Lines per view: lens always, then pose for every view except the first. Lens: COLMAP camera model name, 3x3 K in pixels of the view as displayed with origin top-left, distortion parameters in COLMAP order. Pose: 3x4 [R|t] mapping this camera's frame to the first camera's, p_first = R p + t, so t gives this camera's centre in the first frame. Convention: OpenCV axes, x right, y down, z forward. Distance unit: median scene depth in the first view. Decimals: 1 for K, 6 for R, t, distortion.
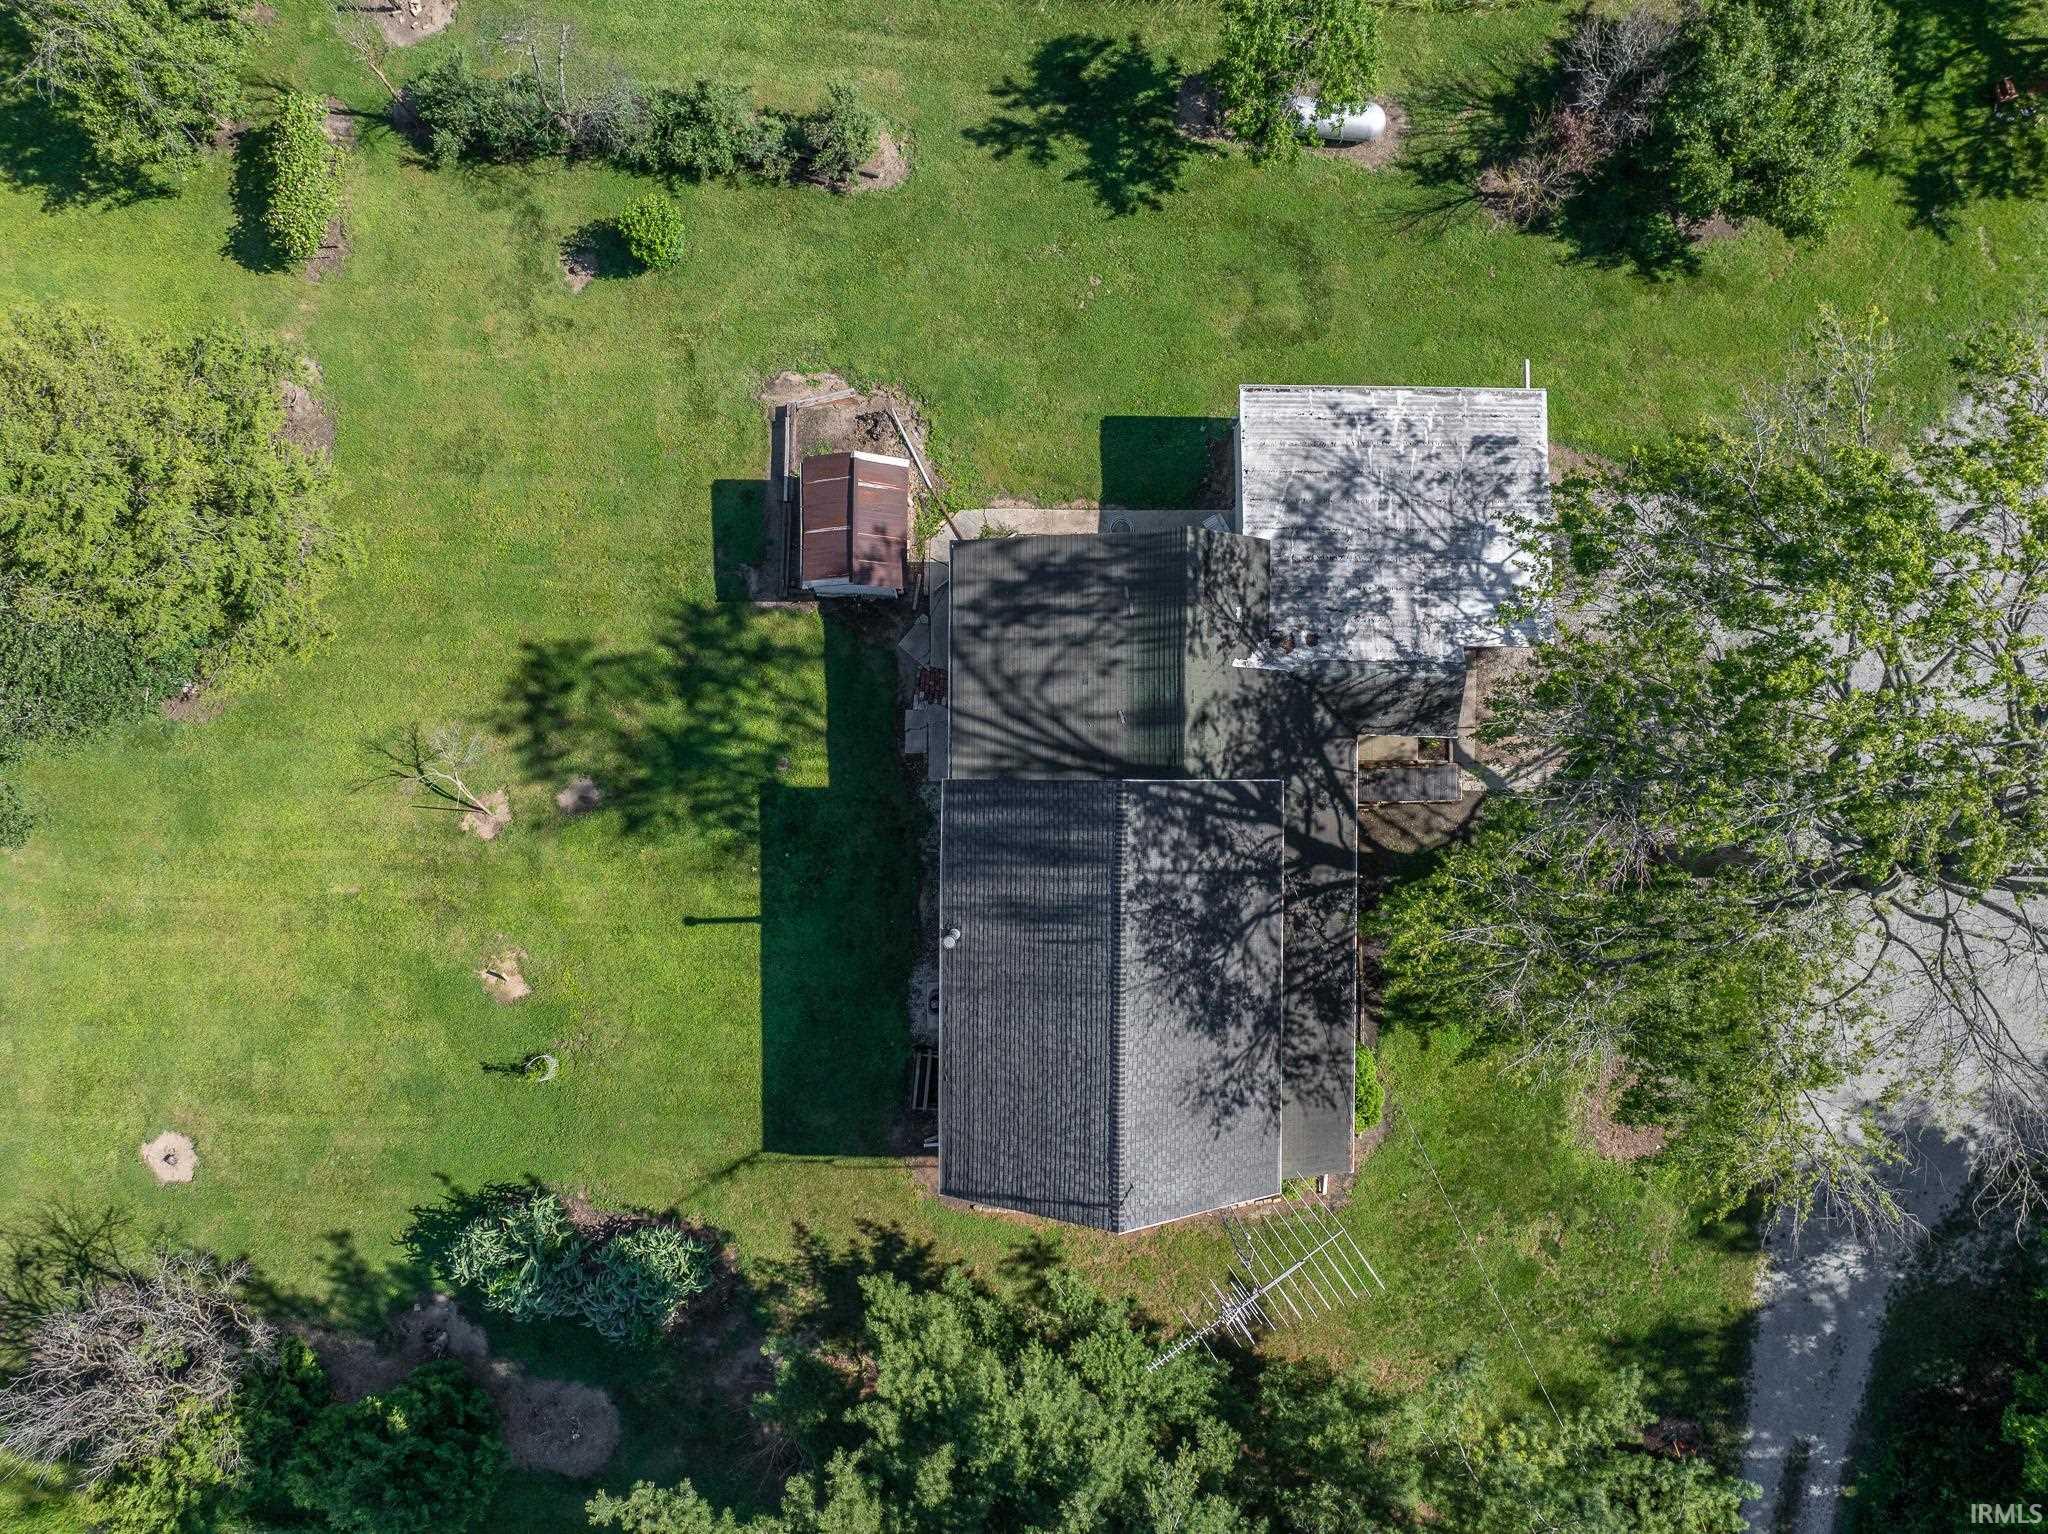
lens RADIAL K [[1457.0, 0, 1041.7], [0, 1457.0, 763.5], [0, 0, 1]] dist [-0.059175, 0.042208]
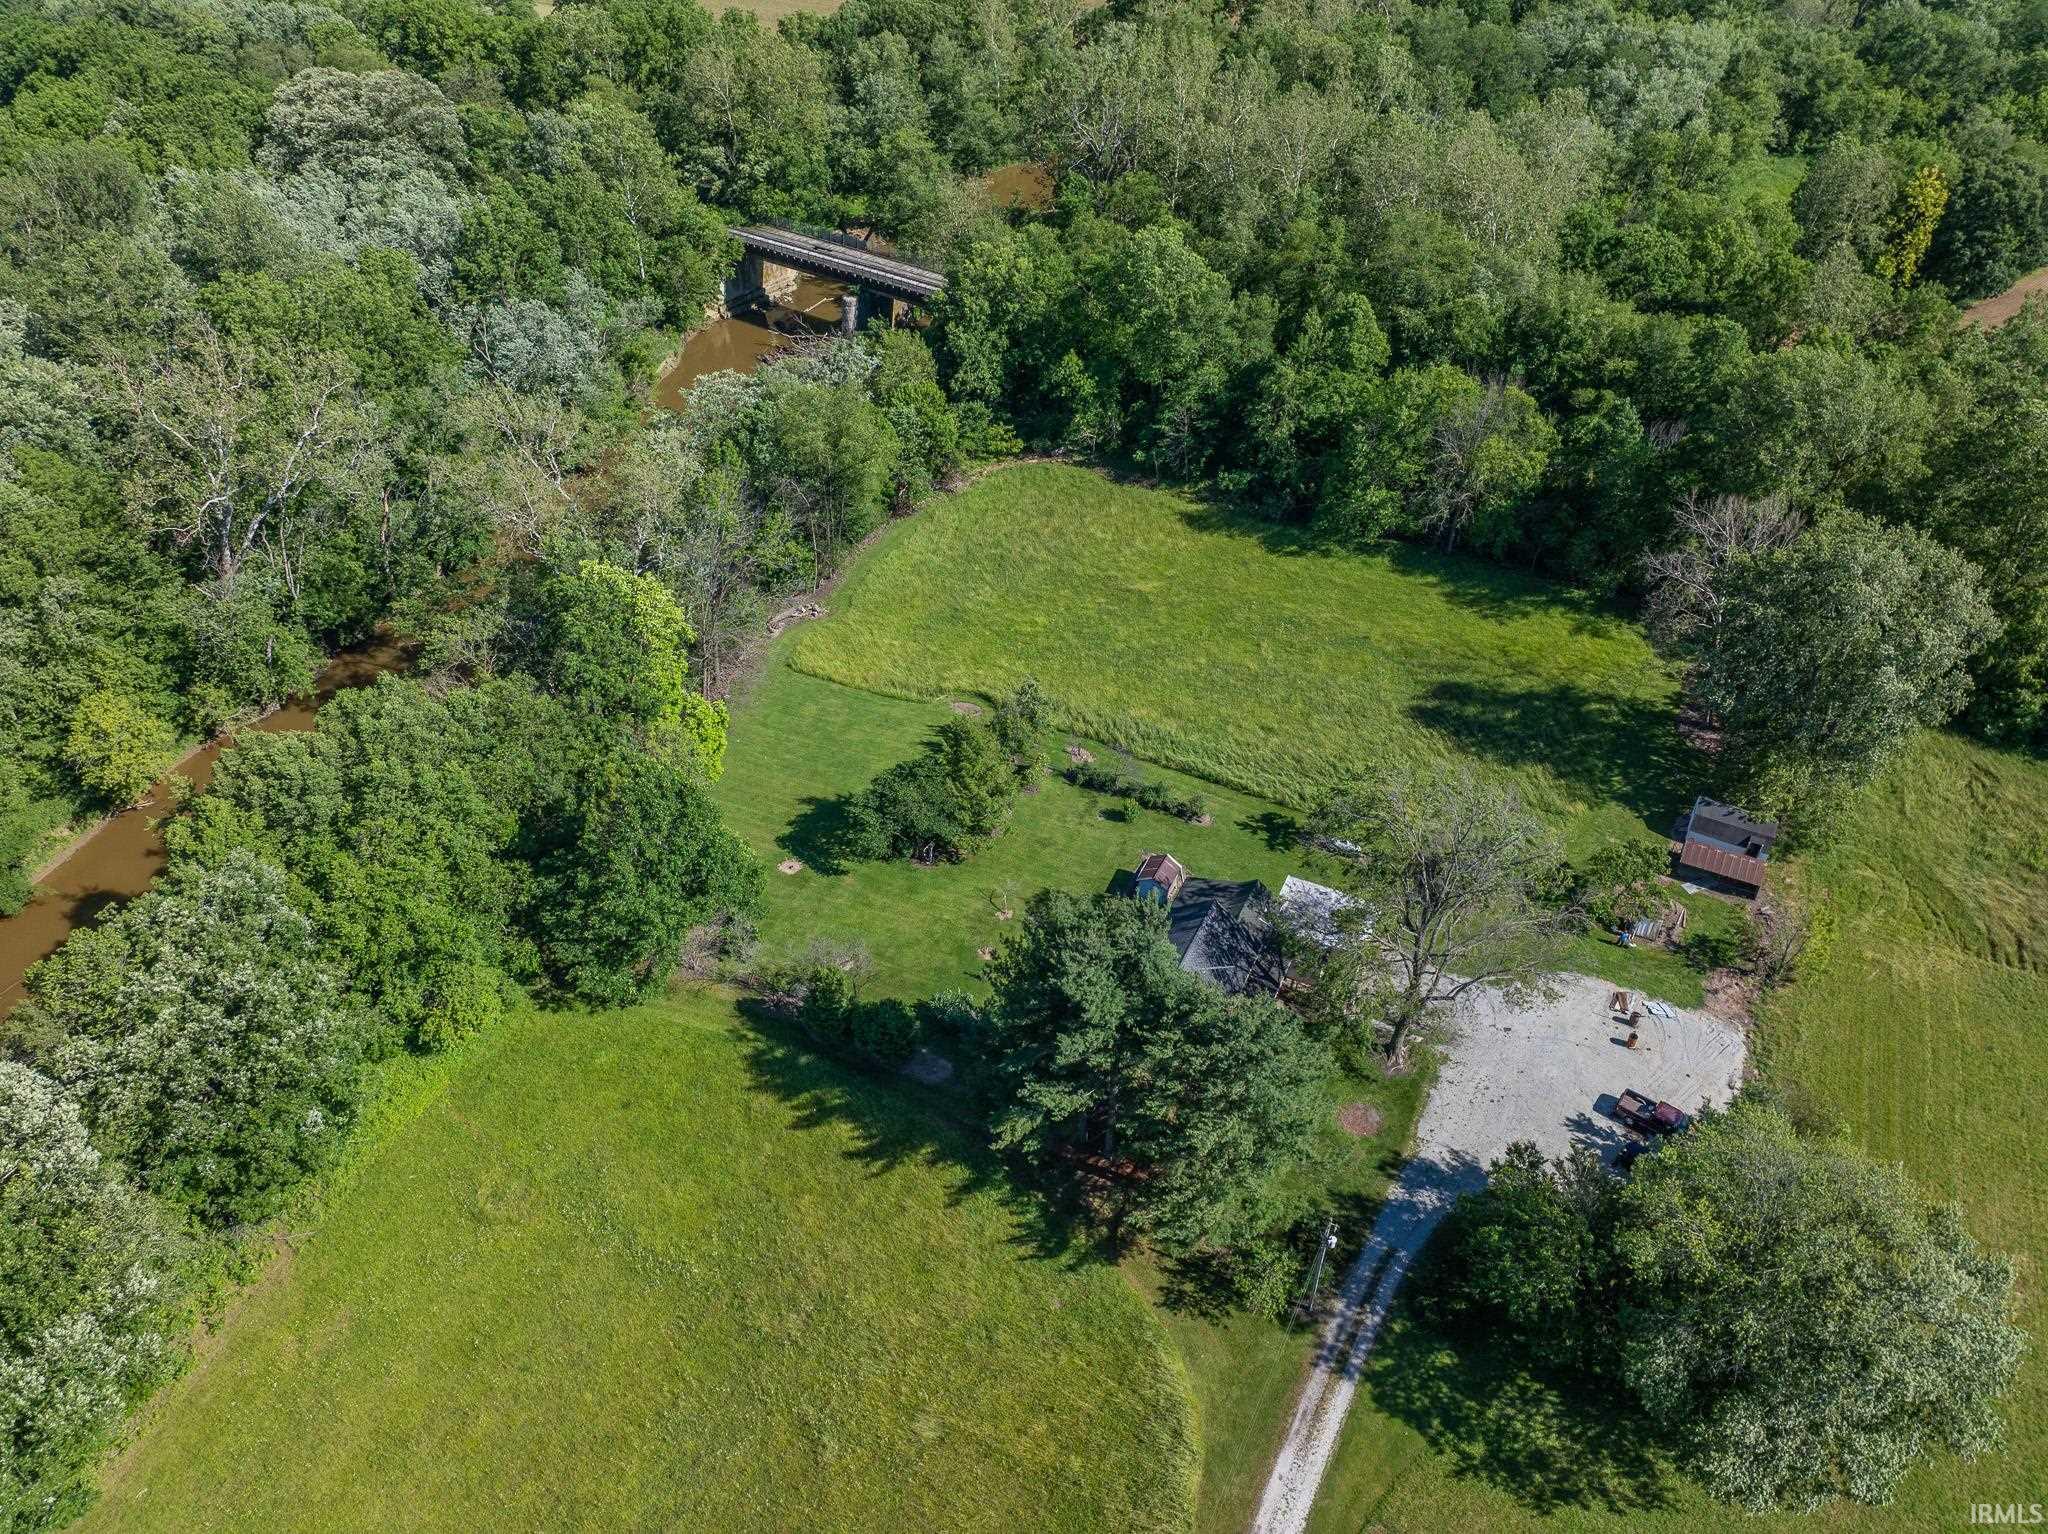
lens RADIAL K [[1457.0, 0, 1041.7], [0, 1457.0, 763.5], [0, 0, 1]] dist [-0.059175, 0.042208]
pose [[0.915255, 0.245173, -0.319686, 0.550438], [-0.401960, 0.609204, -0.683593, 1.827194], [0.027156, 0.754163, 0.656126, -1.191066]]
